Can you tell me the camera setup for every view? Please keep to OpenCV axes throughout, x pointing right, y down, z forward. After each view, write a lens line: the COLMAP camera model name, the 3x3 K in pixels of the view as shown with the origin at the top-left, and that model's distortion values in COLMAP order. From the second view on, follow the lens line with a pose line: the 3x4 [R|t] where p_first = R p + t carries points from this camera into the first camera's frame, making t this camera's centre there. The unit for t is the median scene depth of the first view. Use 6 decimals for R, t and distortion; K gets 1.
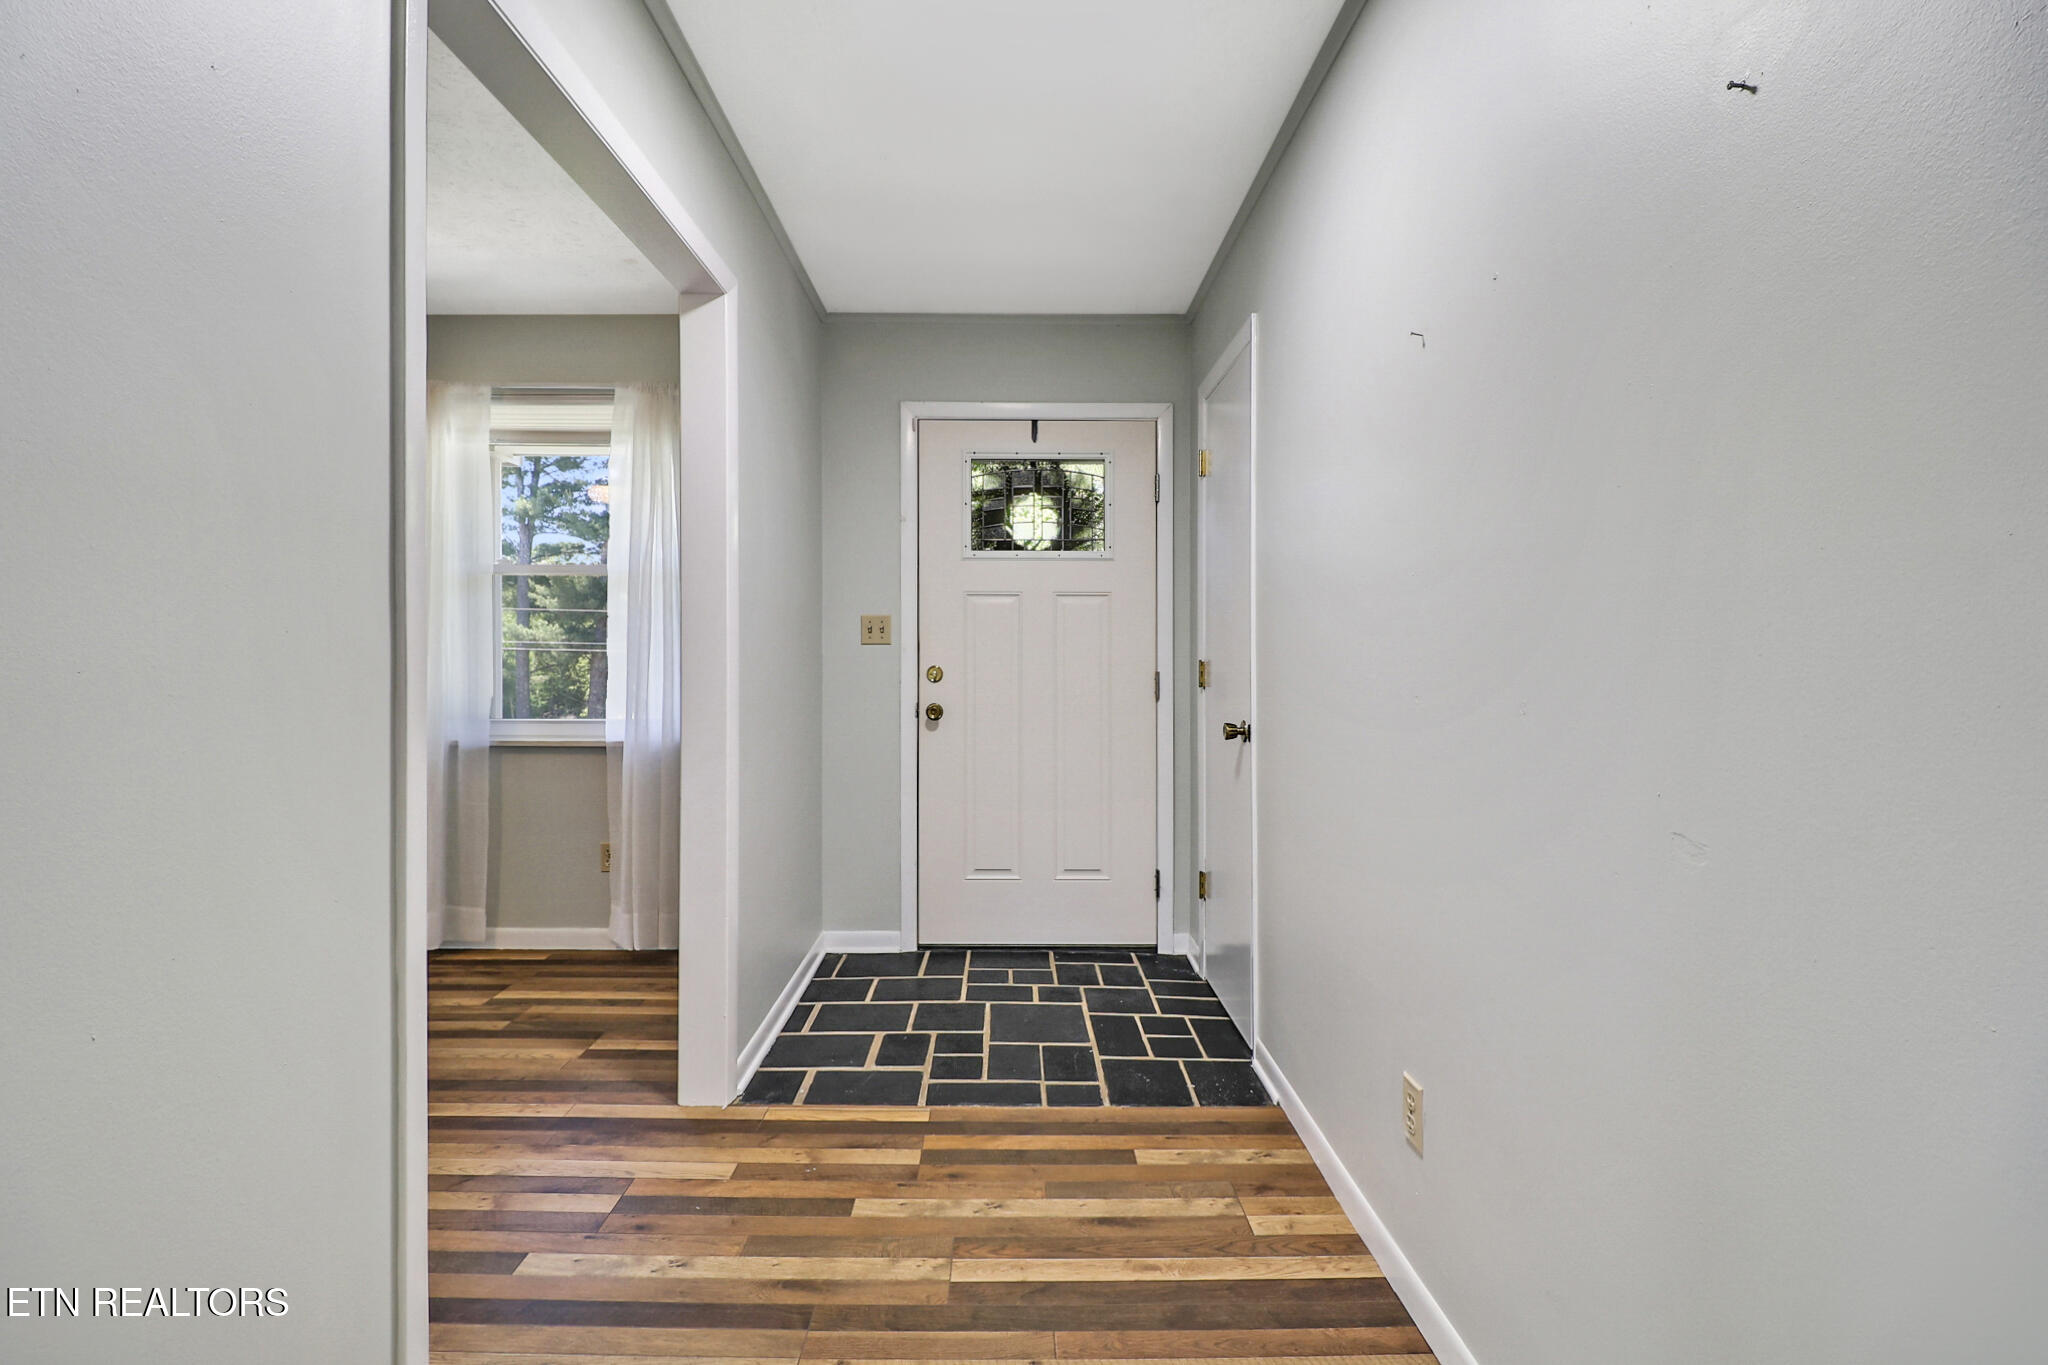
lens RADIAL K [[941.7, 0, 1021.2], [0, 941.7, 665.7], [0, 0, 1]] dist [-0.004257, -0.004651]
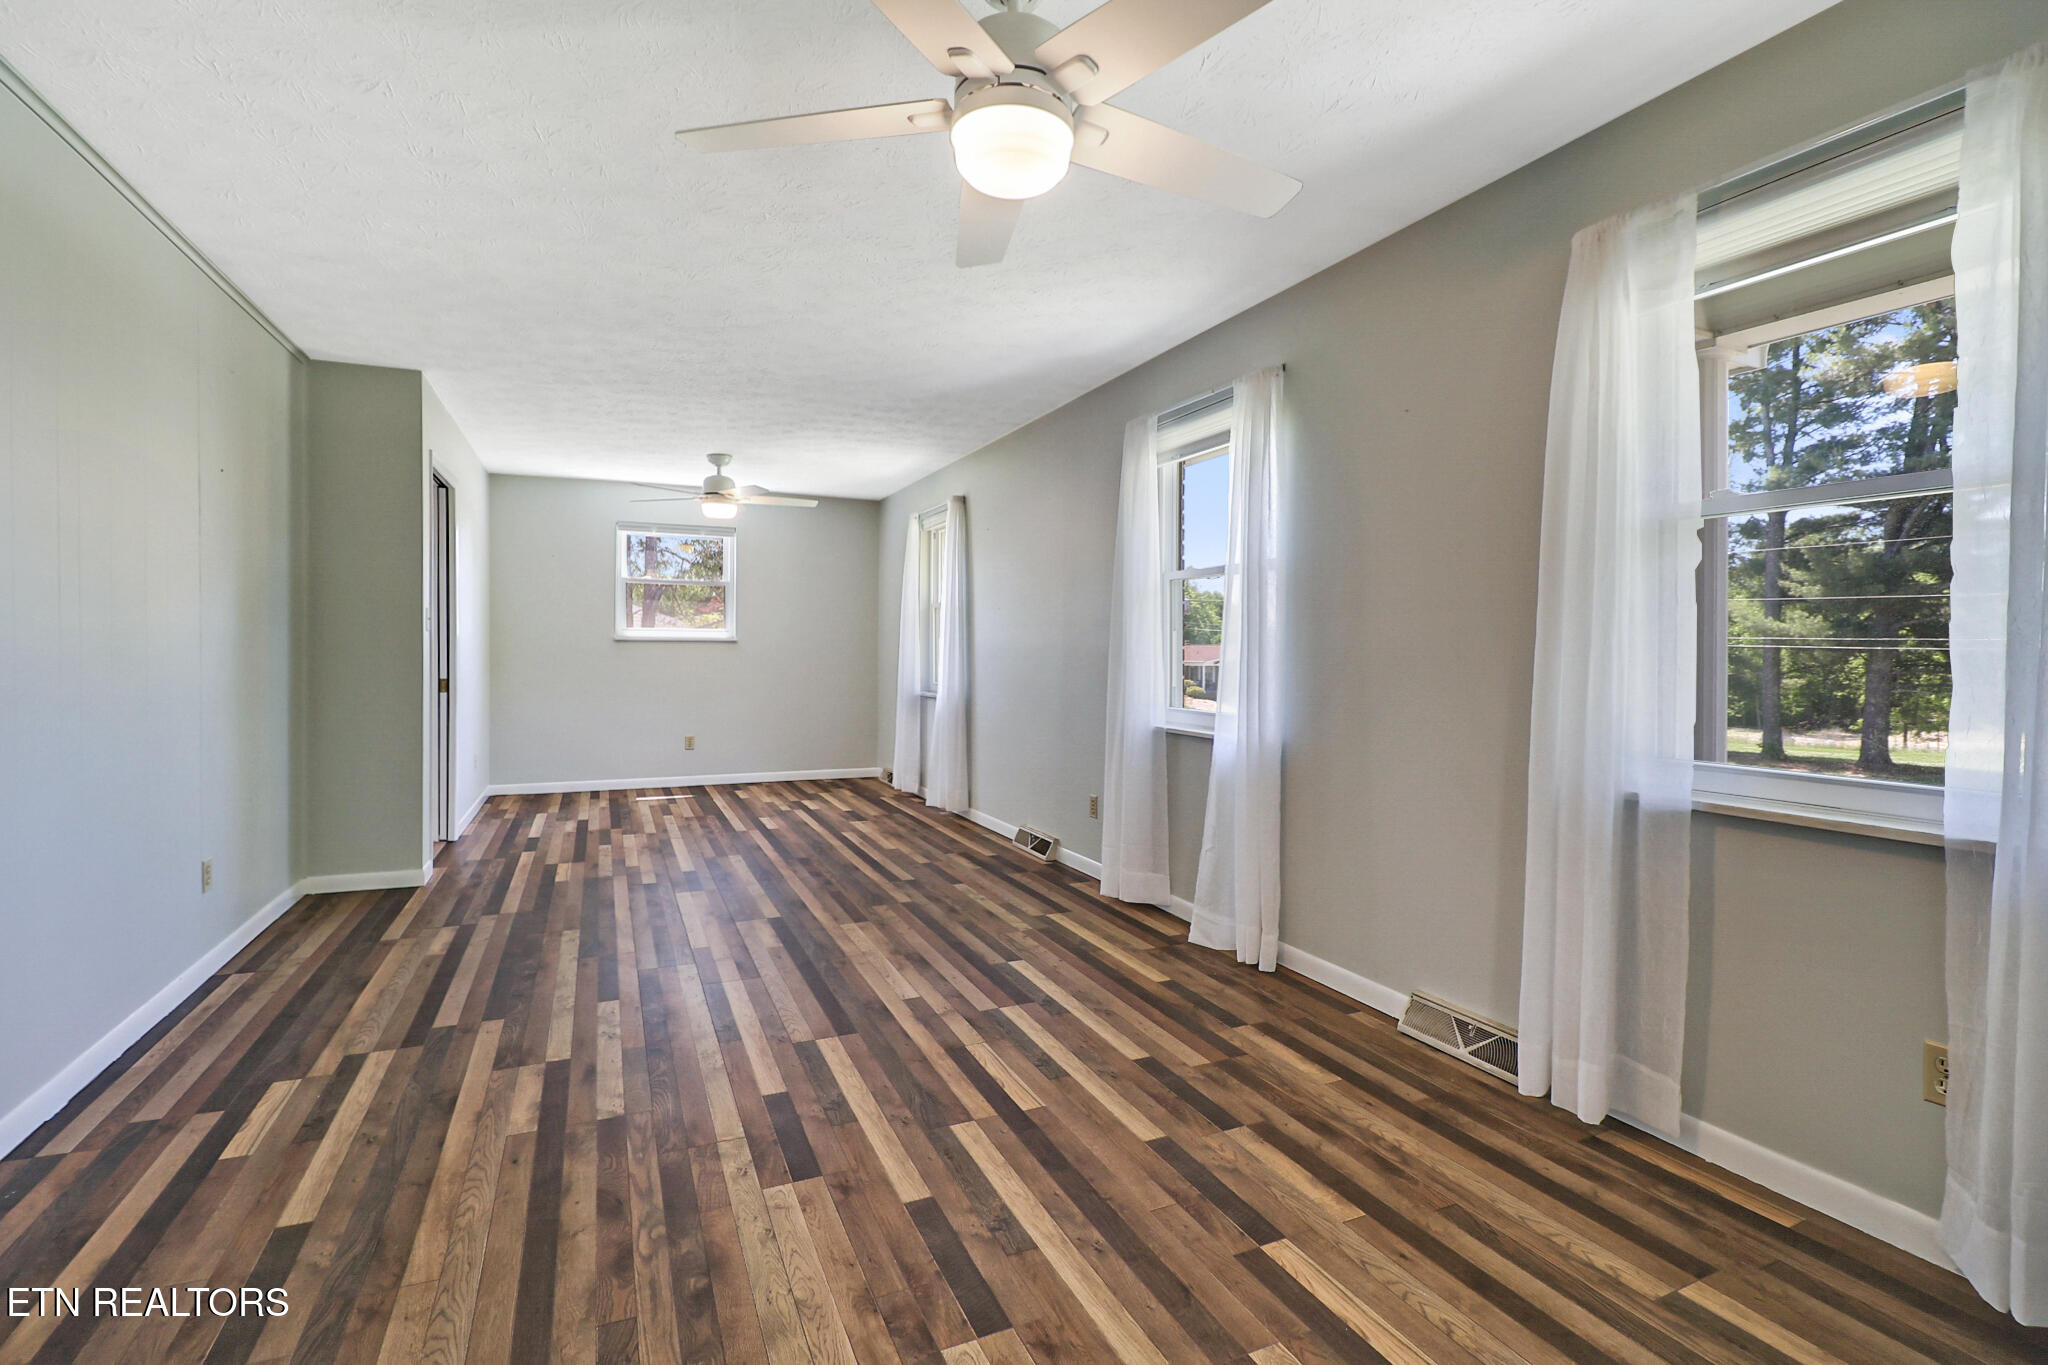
lens RADIAL K [[941.7, 0, 1033.0], [0, 941.7, 650.6], [0, 0, 1]] dist [-0.004257, -0.004651]
pose [[0.403028, 0.000540, -0.915188, -0.155288], [-0.013479, 0.999895, -0.005346, -0.004483], [0.915088, 0.014490, 0.402993, 0.307377]]
